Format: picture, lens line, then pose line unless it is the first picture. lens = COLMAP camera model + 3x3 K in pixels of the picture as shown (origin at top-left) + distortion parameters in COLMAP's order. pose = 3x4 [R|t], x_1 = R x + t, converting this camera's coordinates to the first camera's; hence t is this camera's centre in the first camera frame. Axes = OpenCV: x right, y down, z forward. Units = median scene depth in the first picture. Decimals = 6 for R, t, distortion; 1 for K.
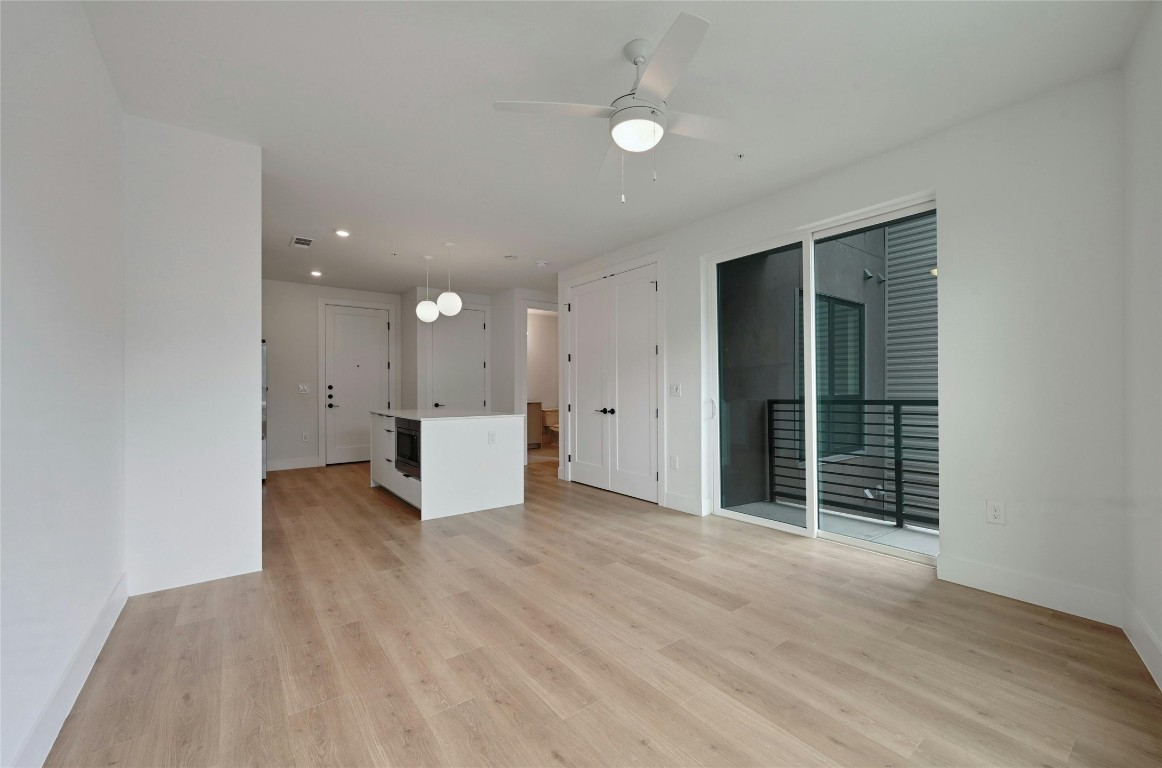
lens RADIAL K [[469.5, 0, 605.9], [0, 469.5, 383.4], [0, 0, 1]] dist [-0.000030, 0.000037]
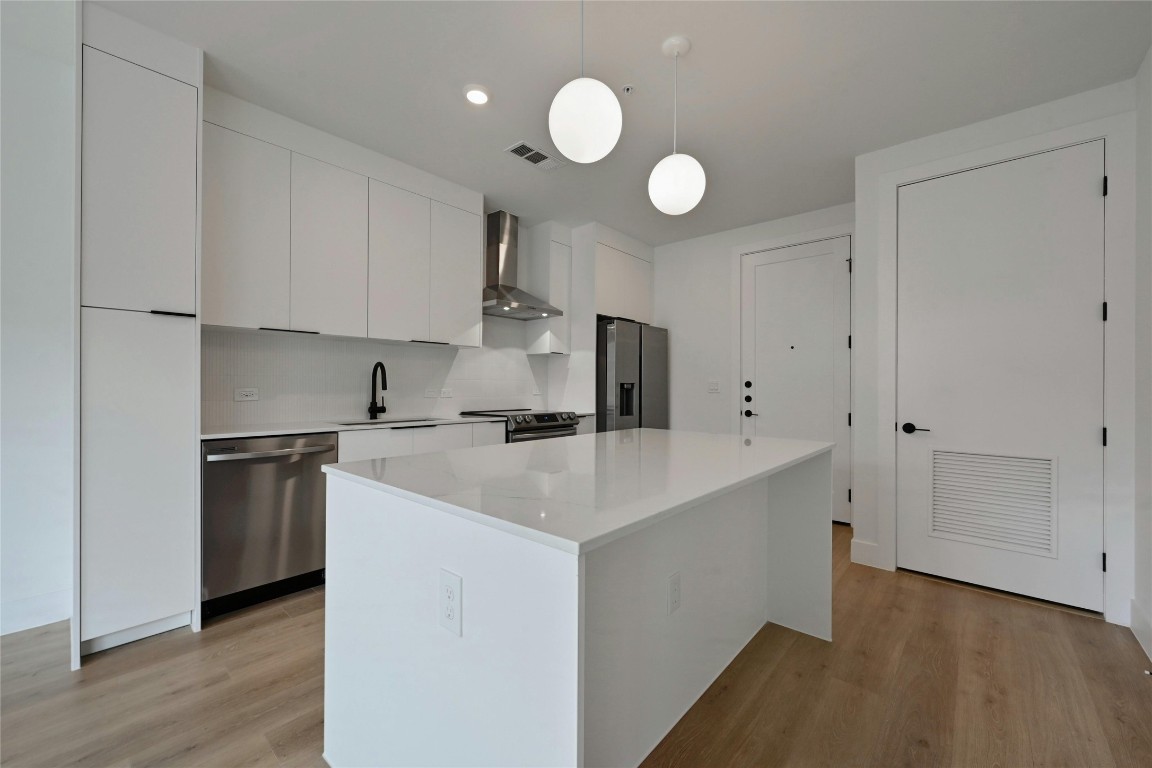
lens RADIAL K [[451.6, 0, 575.2], [0, 451.6, 380.5], [0, 0, 1]] dist [-0.004242, -0.000441]
pose [[0.150506, -0.006863, -0.988585, -0.027901], [0.001735, 0.999976, -0.006678, 0.012787], [0.988608, -0.000710, 0.150514, 1.243668]]
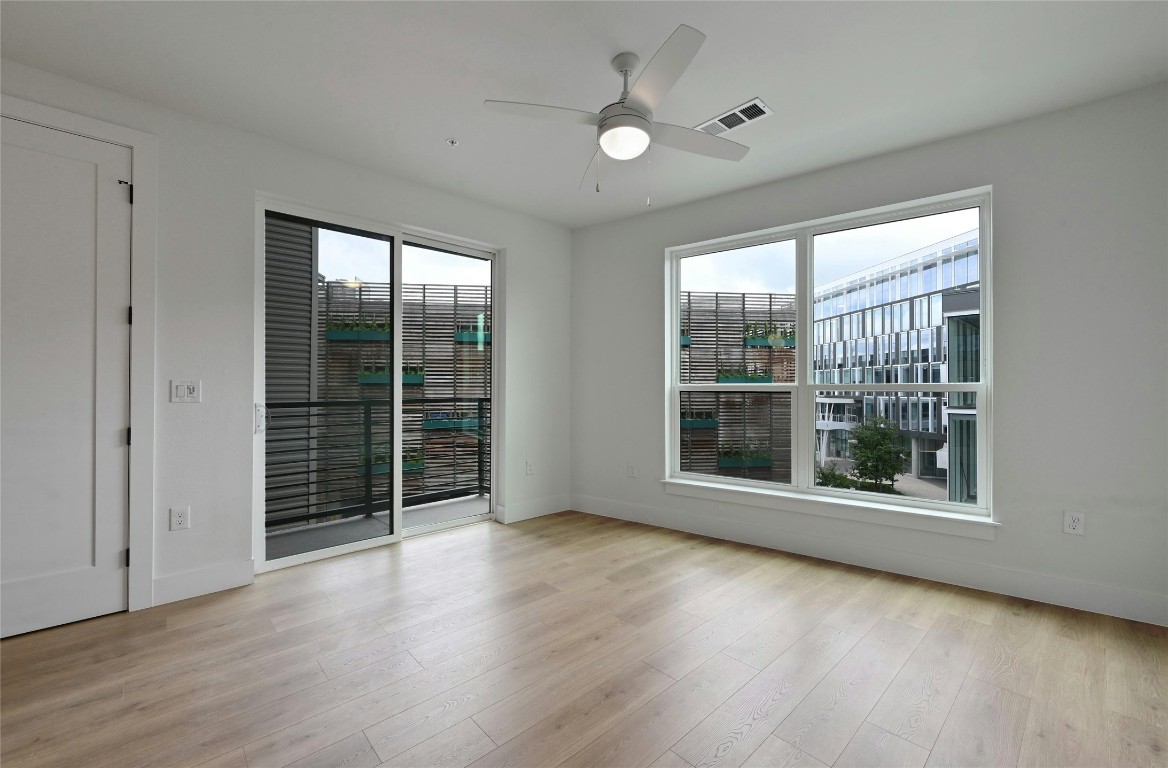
lens RADIAL K [[471.9, 0, 577.3], [0, 471.9, 381.0], [0, 0, 1]] dist [-0.000030, 0.000037]
pose [[-0.058914, 0.017014, 0.998118, -0.559933], [-0.012547, 0.999763, -0.017783, 0.005763], [-0.998184, -0.013571, -0.058687, 0.673086]]
